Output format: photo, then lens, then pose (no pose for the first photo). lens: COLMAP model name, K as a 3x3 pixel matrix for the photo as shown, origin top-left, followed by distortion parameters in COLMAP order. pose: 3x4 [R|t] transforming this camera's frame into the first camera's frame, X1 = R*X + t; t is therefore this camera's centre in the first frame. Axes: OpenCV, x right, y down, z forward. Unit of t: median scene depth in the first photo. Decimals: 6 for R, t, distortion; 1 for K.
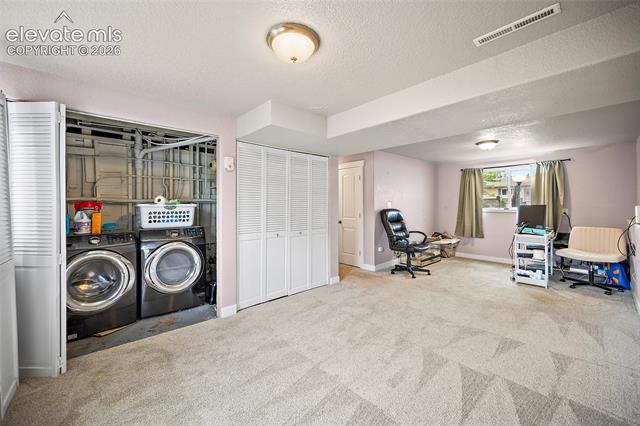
lens RADIAL K [[253.8, 0, 323.0], [0, 253.8, 204.8], [0, 0, 1]] dist [-0.000941, -0.000060]
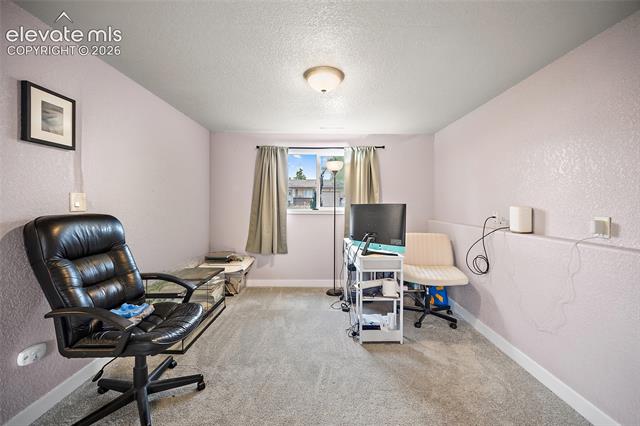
lens RADIAL K [[253.8, 0, 323.0], [0, 253.8, 204.8], [0, 0, 1]] dist [-0.000941, -0.000060]
pose [[0.673791, 0.001394, 0.738921, 0.238526], [-0.005367, 0.999981, 0.003008, 0.001683], [-0.738903, -0.005993, 0.673786, 0.562188]]
